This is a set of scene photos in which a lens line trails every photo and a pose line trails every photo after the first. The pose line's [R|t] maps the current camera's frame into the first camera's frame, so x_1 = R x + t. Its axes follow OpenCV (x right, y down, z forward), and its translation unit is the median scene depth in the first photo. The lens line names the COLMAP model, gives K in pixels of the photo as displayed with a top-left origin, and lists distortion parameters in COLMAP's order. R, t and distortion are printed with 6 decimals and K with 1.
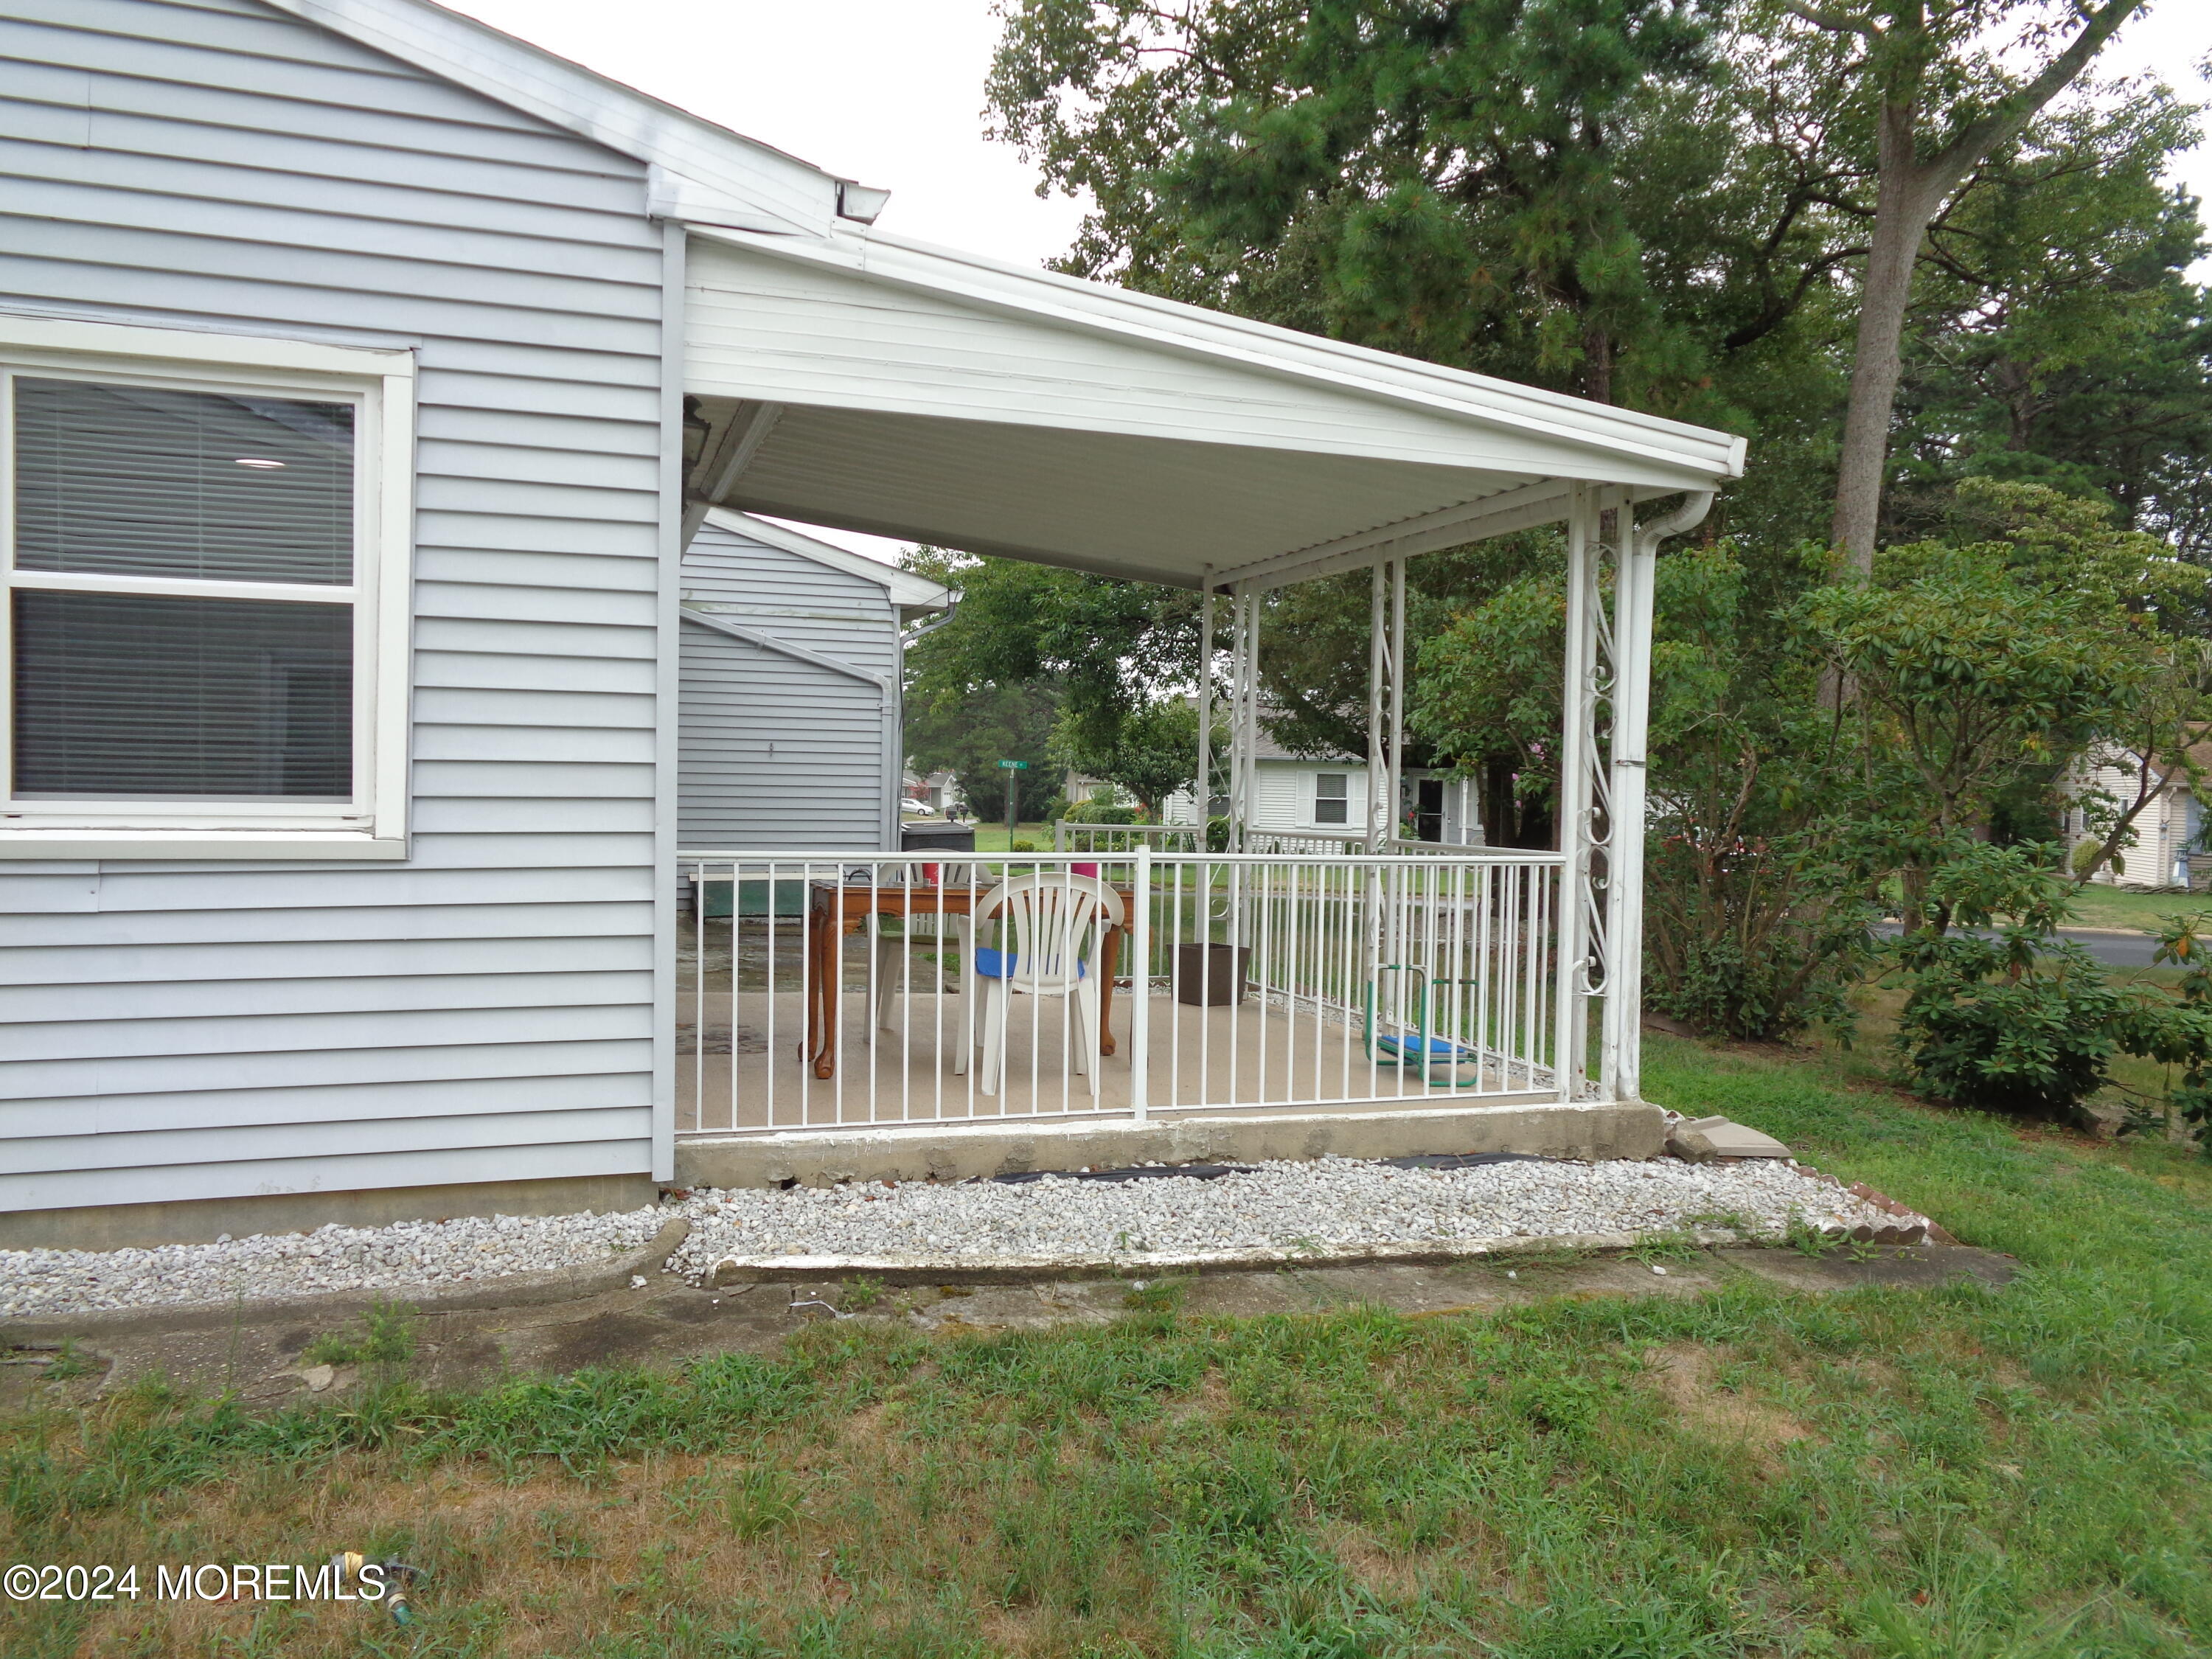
lens RADIAL K [[1659.0, 0, 1111.1], [0, 1659.0, 817.1], [0, 0, 1]] dist [0.001346, 0.015927]
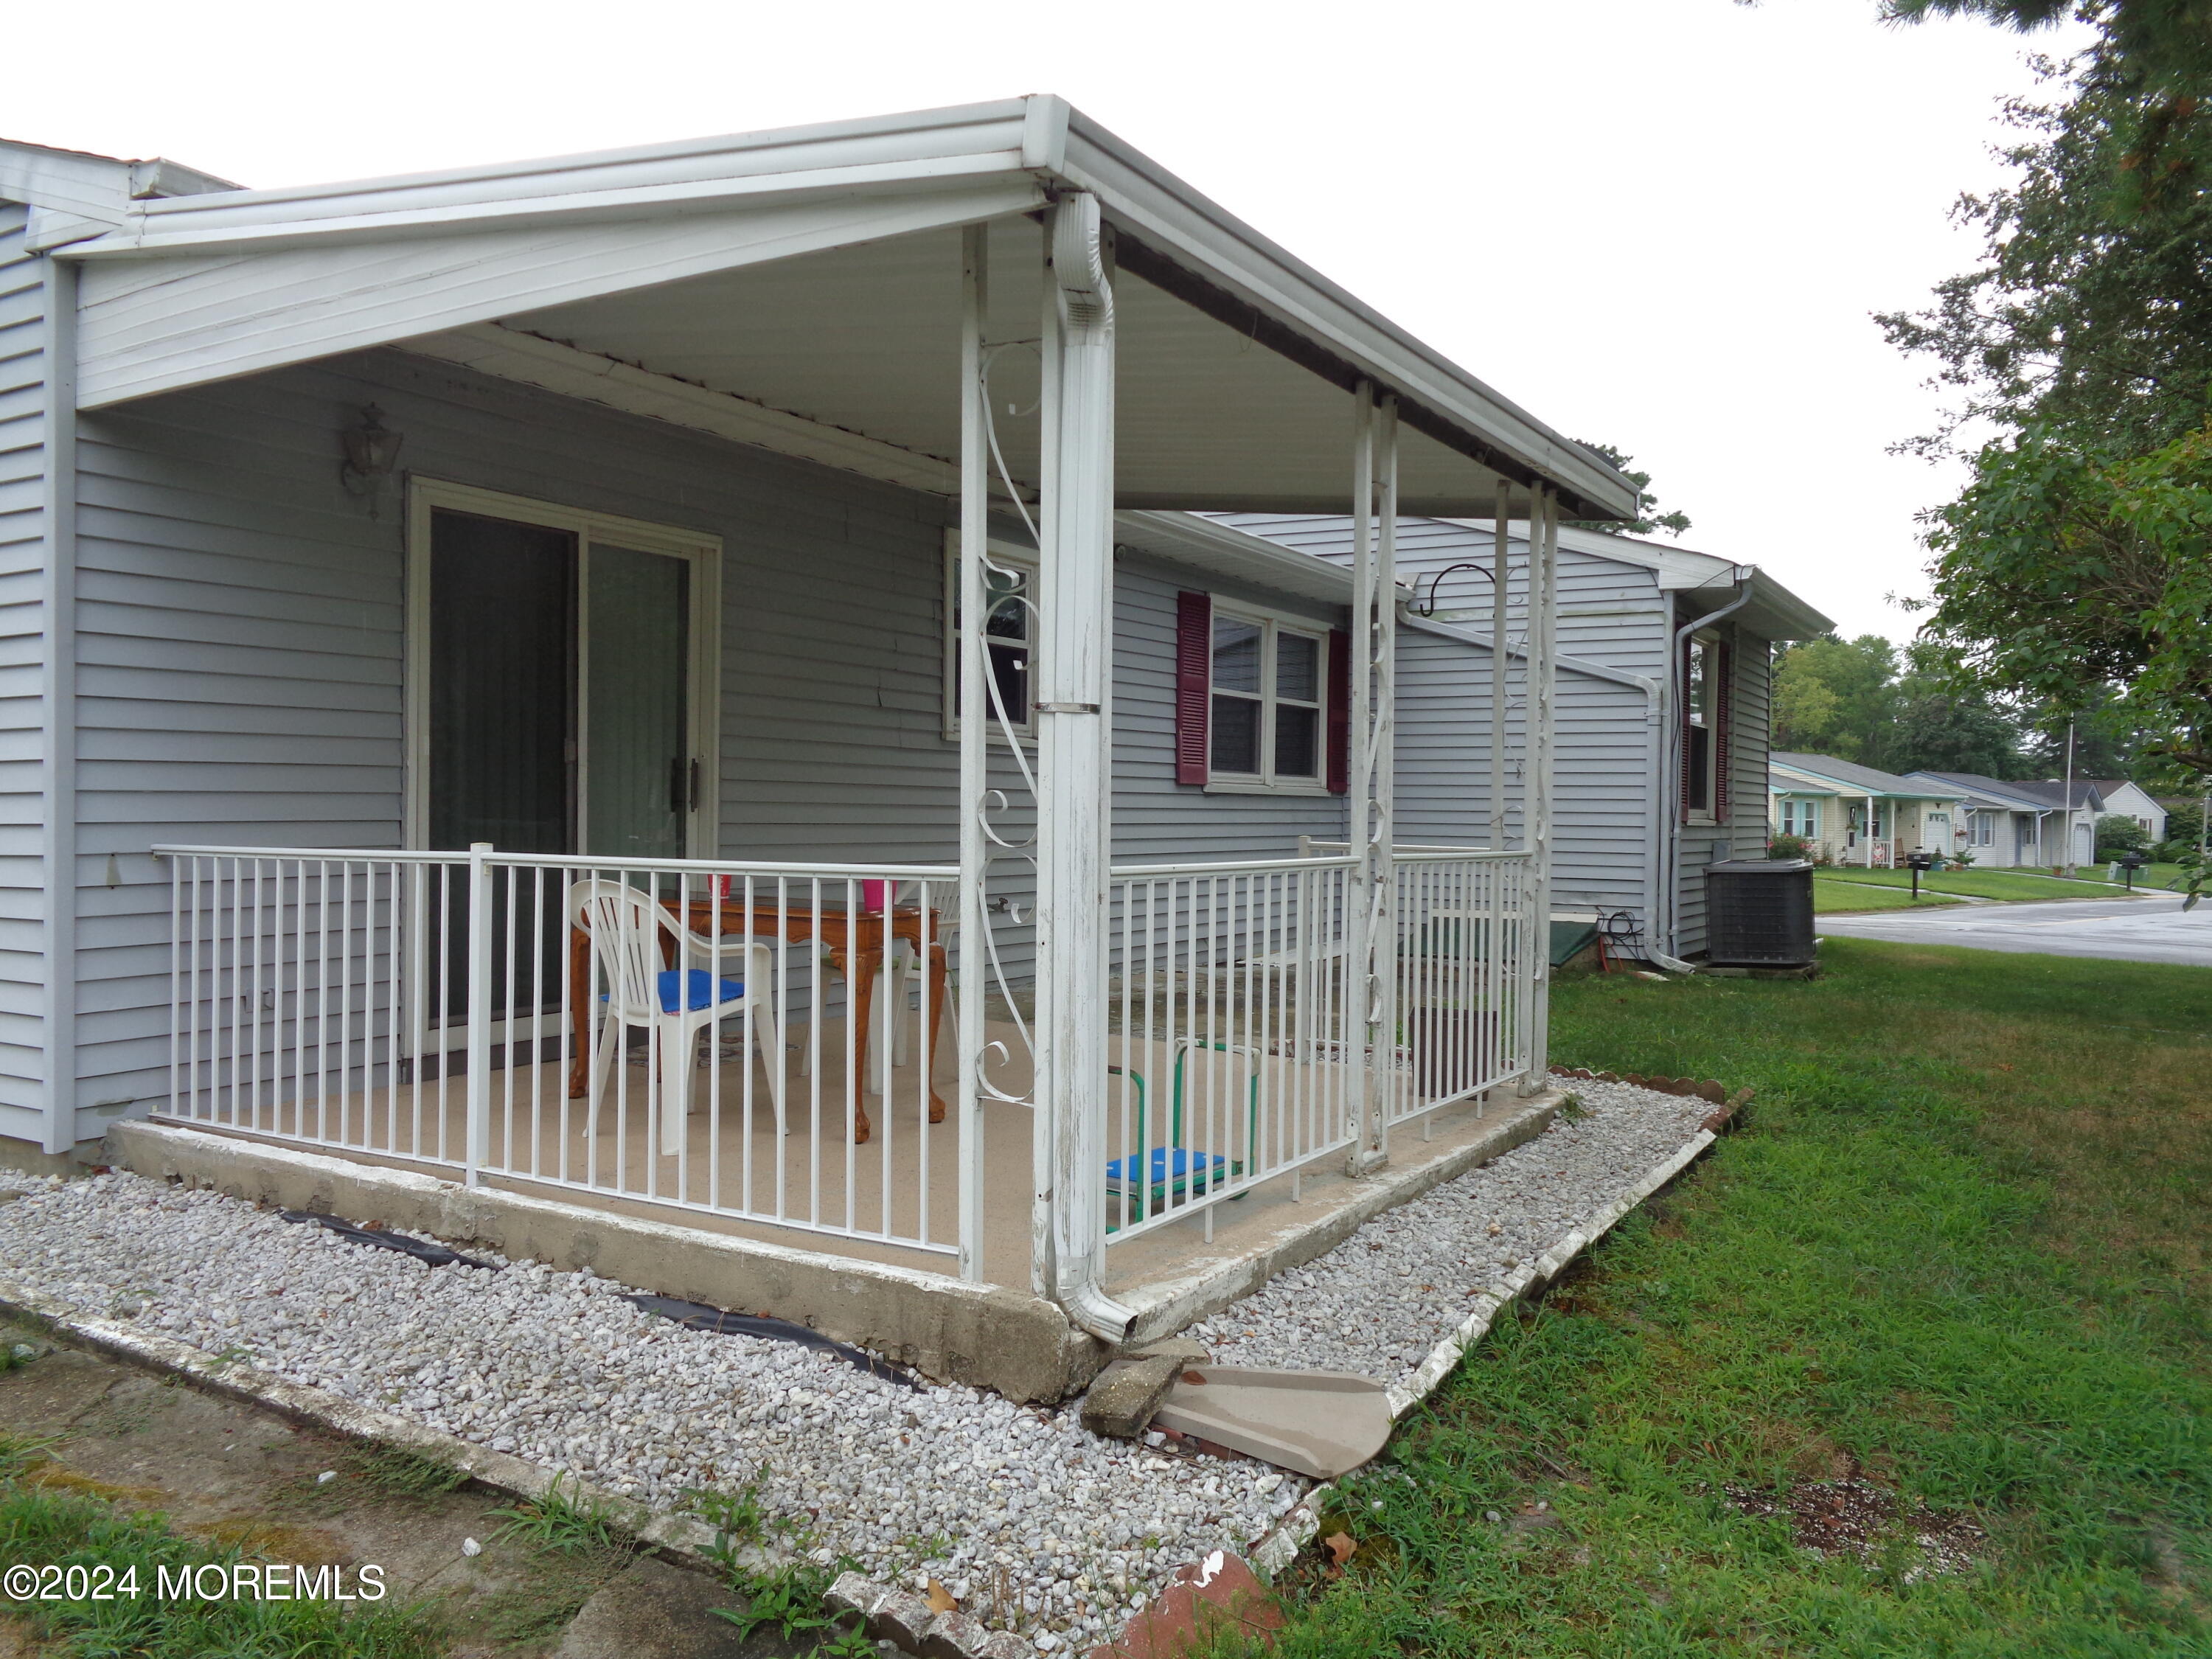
lens RADIAL K [[1659.0, 0, 1111.1], [0, 1659.0, 817.1], [0, 0, 1]] dist [0.001346, 0.015927]
pose [[0.653658, -0.014521, -0.756651, 0.787482], [-0.008888, 0.999600, -0.026861, 0.021764], [0.756738, 0.024283, 0.653267, 0.656716]]
